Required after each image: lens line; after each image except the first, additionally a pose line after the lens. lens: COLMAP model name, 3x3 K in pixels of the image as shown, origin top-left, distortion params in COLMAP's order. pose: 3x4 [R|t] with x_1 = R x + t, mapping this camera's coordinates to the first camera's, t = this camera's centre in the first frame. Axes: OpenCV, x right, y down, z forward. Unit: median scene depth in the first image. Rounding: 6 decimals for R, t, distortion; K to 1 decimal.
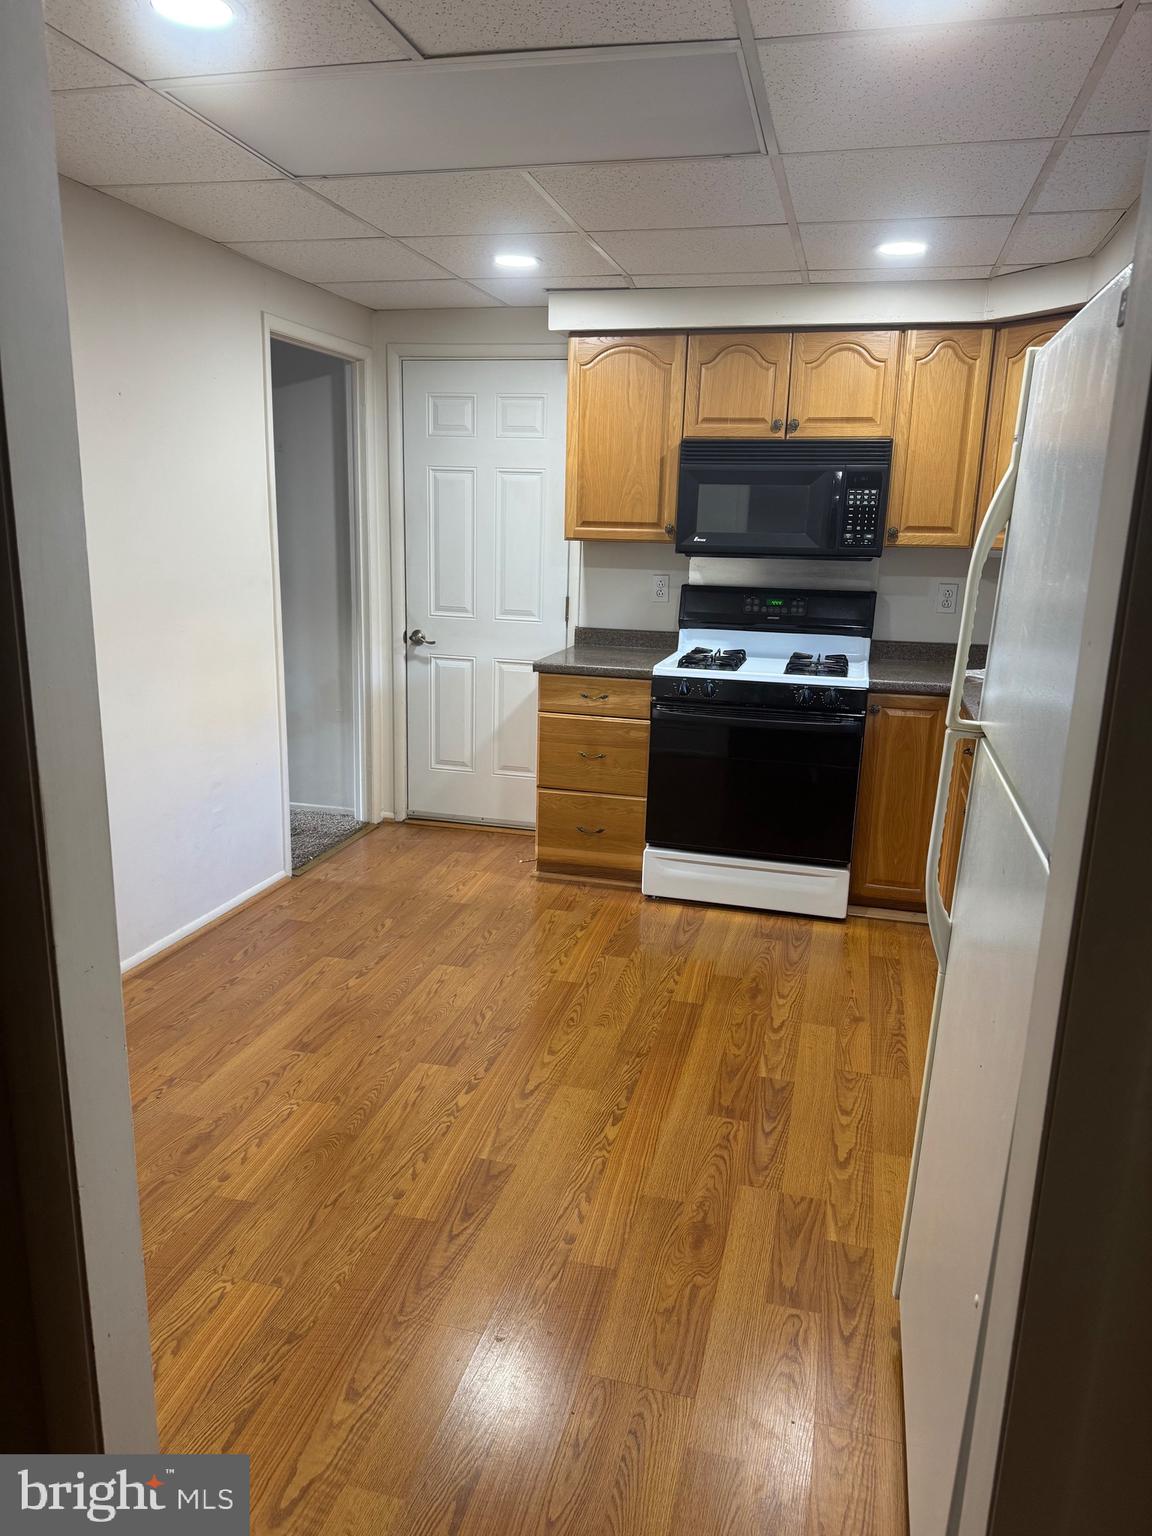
lens RADIAL K [[1073.5, 0, 576.0], [0, 1073.5, 768.0], [0, 0, 1]] dist [0.098643, -0.147323]
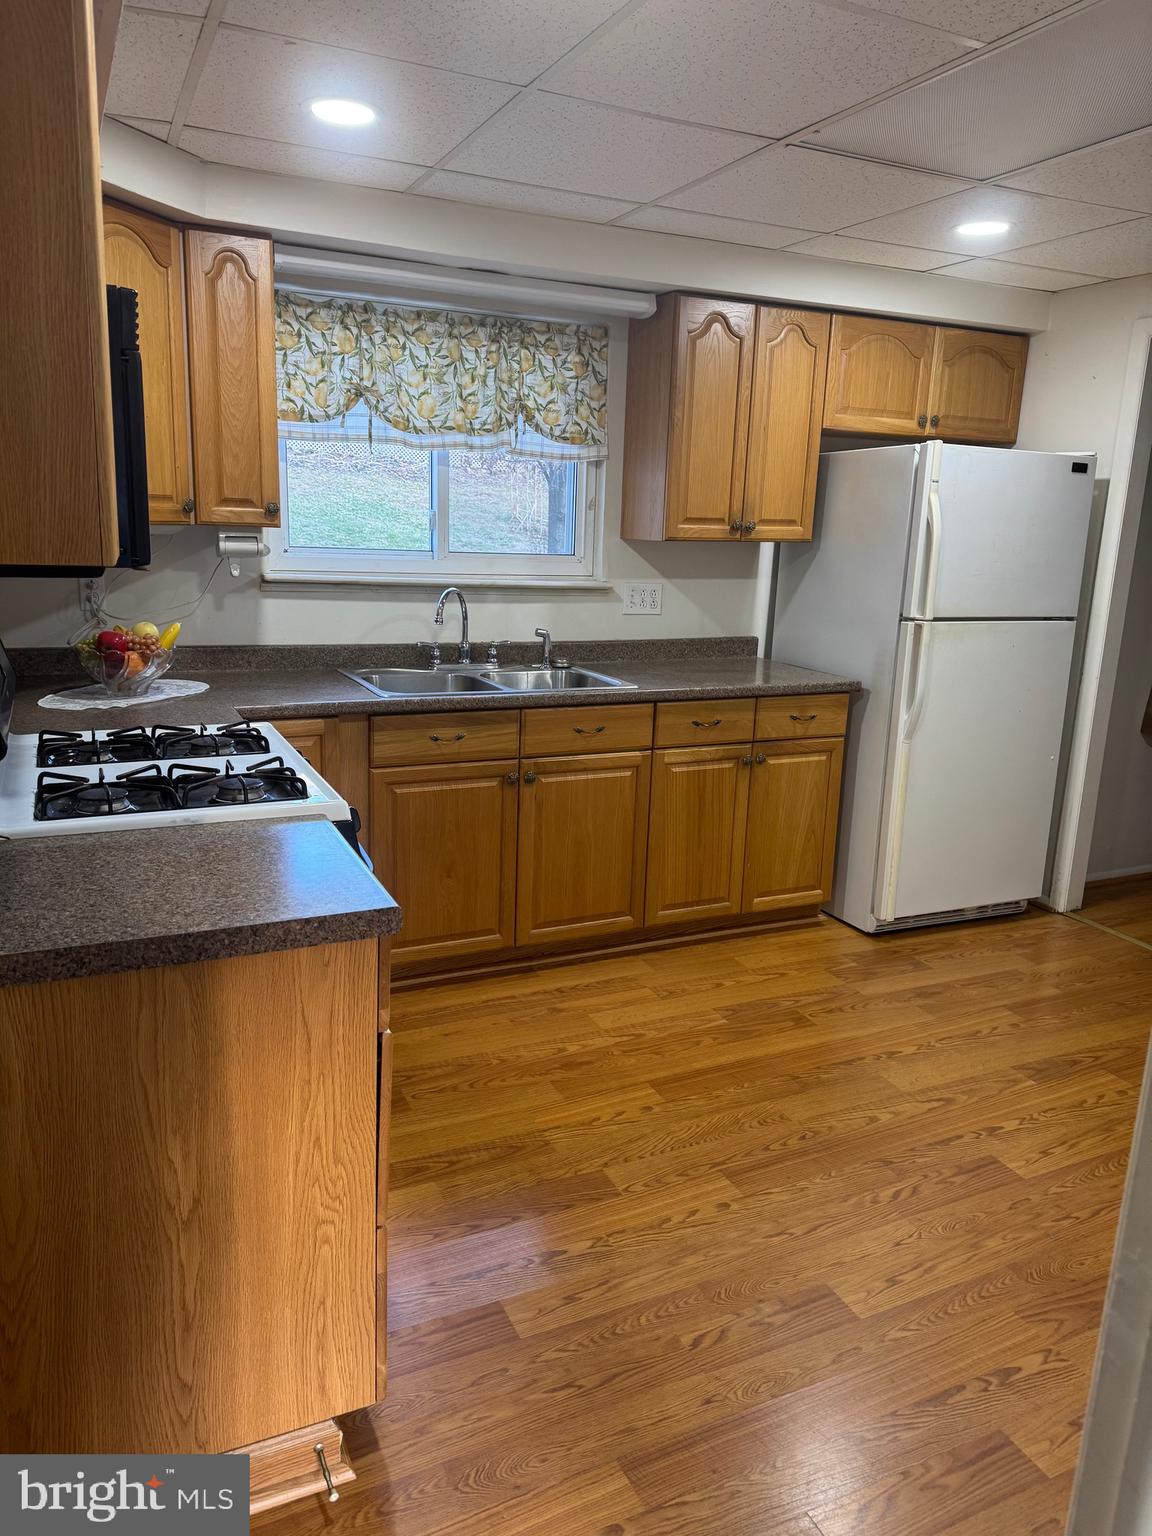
lens RADIAL K [[1073.5, 0, 576.0], [0, 1073.5, 768.0], [0, 0, 1]] dist [0.098643, -0.147323]
pose [[-0.642450, -0.228036, 0.731613, -0.429660], [0.122776, 0.911739, 0.391992, -0.359701], [-0.756429, 0.341659, -0.557750, 1.499081]]
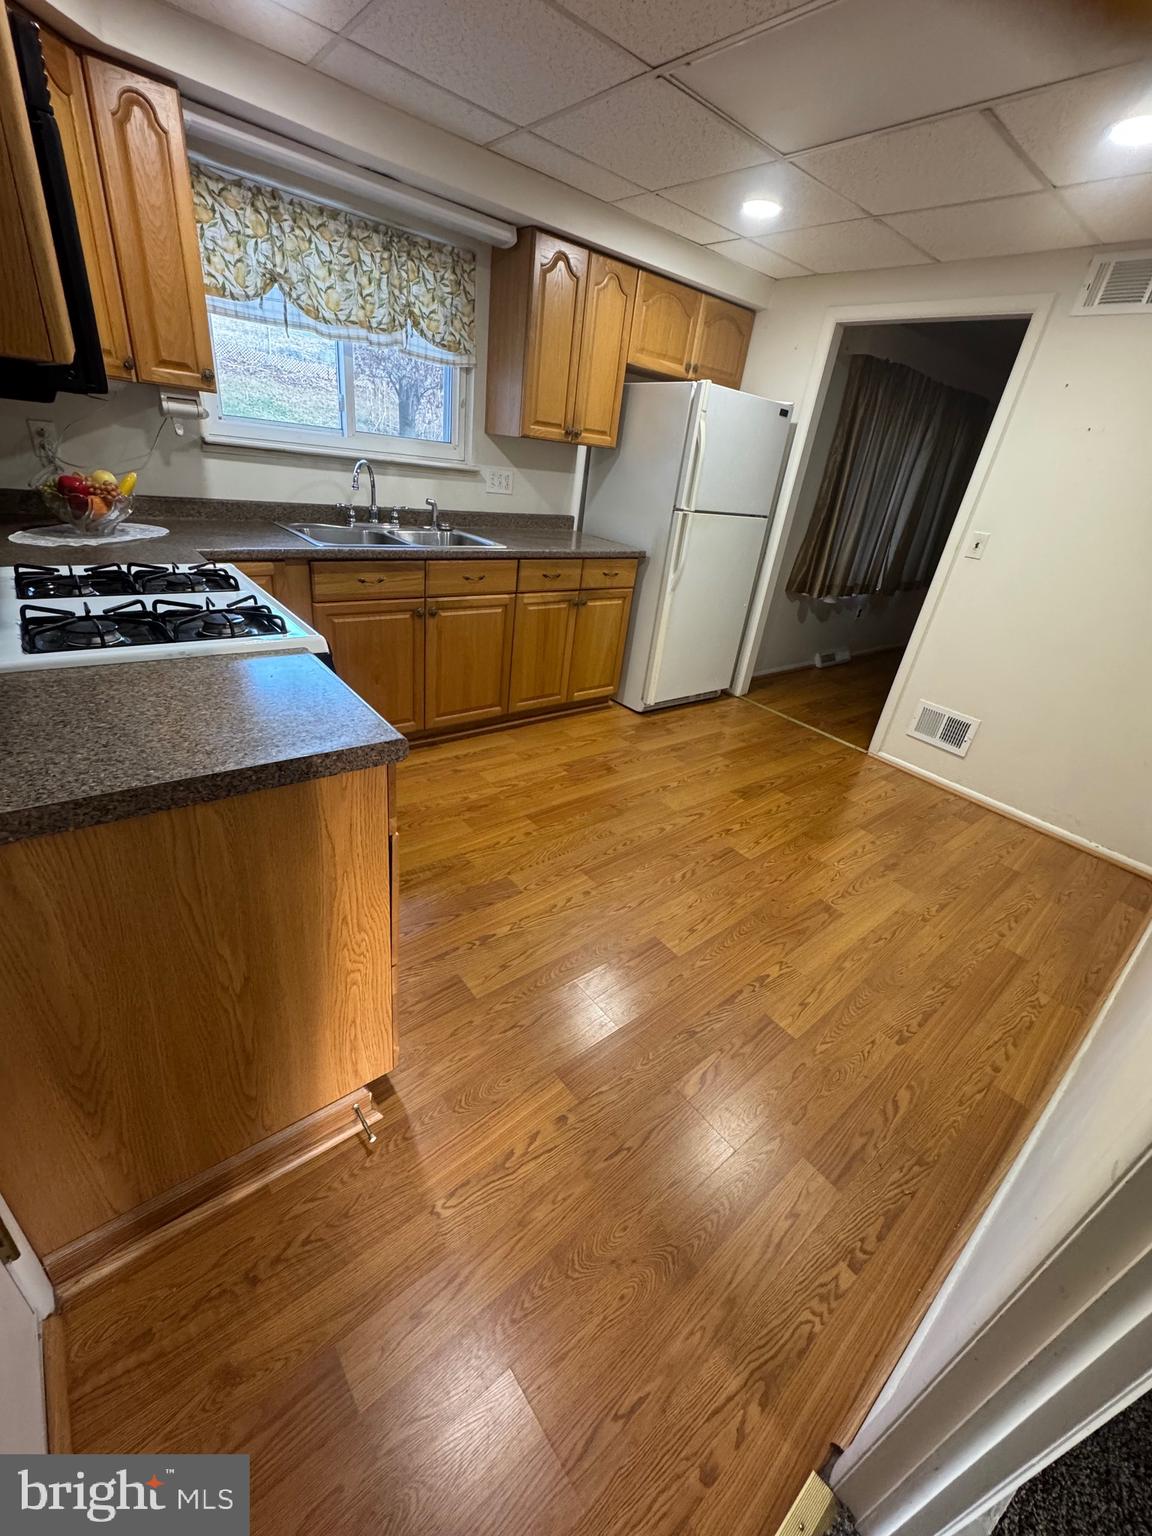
lens RADIAL K [[614.5, 0, 579.2], [0, 614.5, 770.1], [0, 0, 1]] dist [-0.010144, 0.003133]
pose [[-0.801625, -0.382913, 0.459102, -0.270297], [-0.005182, 0.772373, 0.635148, -0.314678], [-0.597805, 0.506771, -0.621138, 1.464988]]
